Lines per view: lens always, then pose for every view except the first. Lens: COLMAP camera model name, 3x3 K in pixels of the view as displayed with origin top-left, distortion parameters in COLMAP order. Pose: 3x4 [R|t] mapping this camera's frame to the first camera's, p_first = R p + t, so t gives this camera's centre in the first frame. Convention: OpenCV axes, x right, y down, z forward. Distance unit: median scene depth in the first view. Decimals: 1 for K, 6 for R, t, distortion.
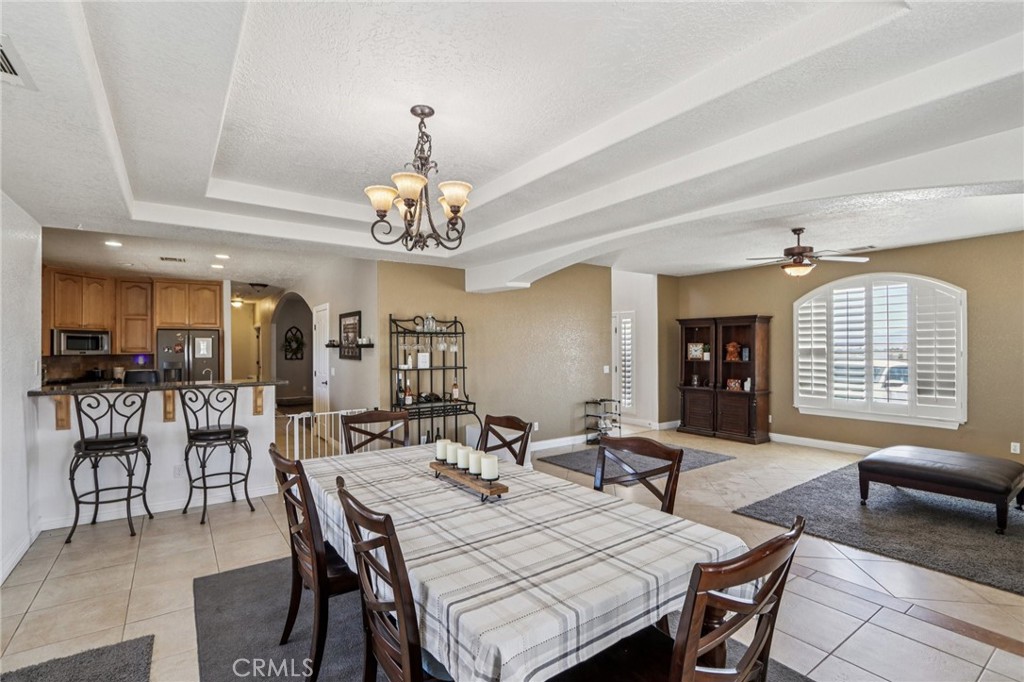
lens RADIAL K [[474.9, 0, 514.4], [0, 474.9, 345.9], [0, 0, 1]] dist [-0.001267, -0.000085]
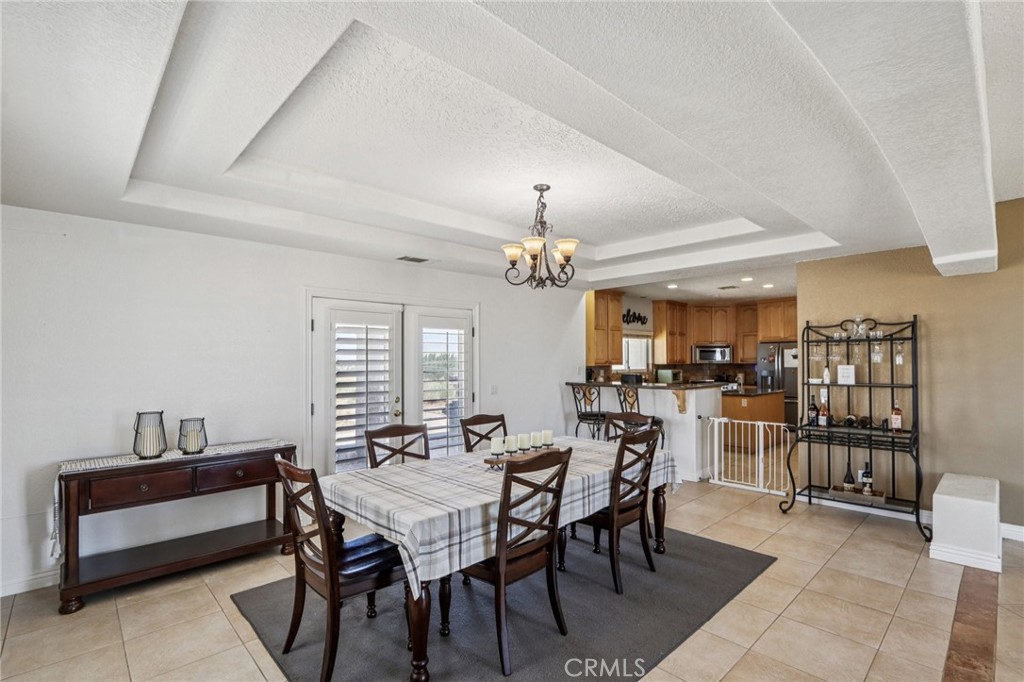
lens RADIAL K [[477.2, 0, 522.0], [0, 477.2, 351.6], [0, 0, 1]] dist [-0.010075, -0.000058]
pose [[0.148316, -0.014108, -0.988839, 0.533070], [0.006880, 0.999889, -0.013234, -0.001396], [0.988916, -0.004841, 0.148396, 0.340075]]
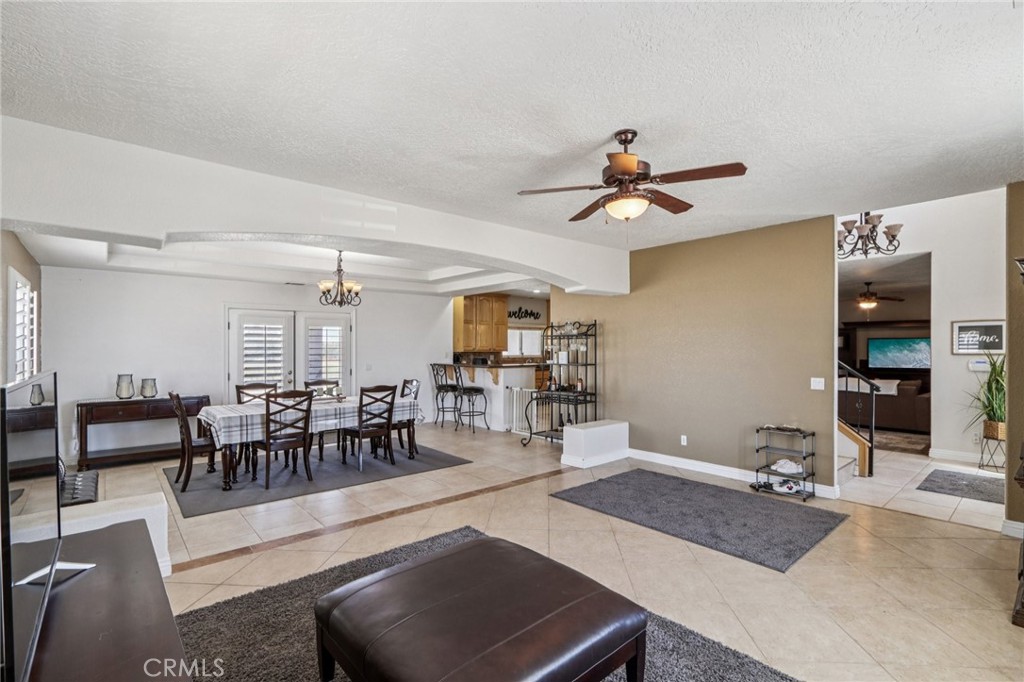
lens RADIAL K [[474.9, 0, 514.4], [0, 474.9, 345.9], [0, 0, 1]] dist [-0.001267, -0.000085]
pose [[0.094593, 0.002071, -0.995514, 1.059600], [0.003450, 0.999991, 0.002408, -0.003903], [0.995510, -0.003662, 0.094585, 0.762185]]
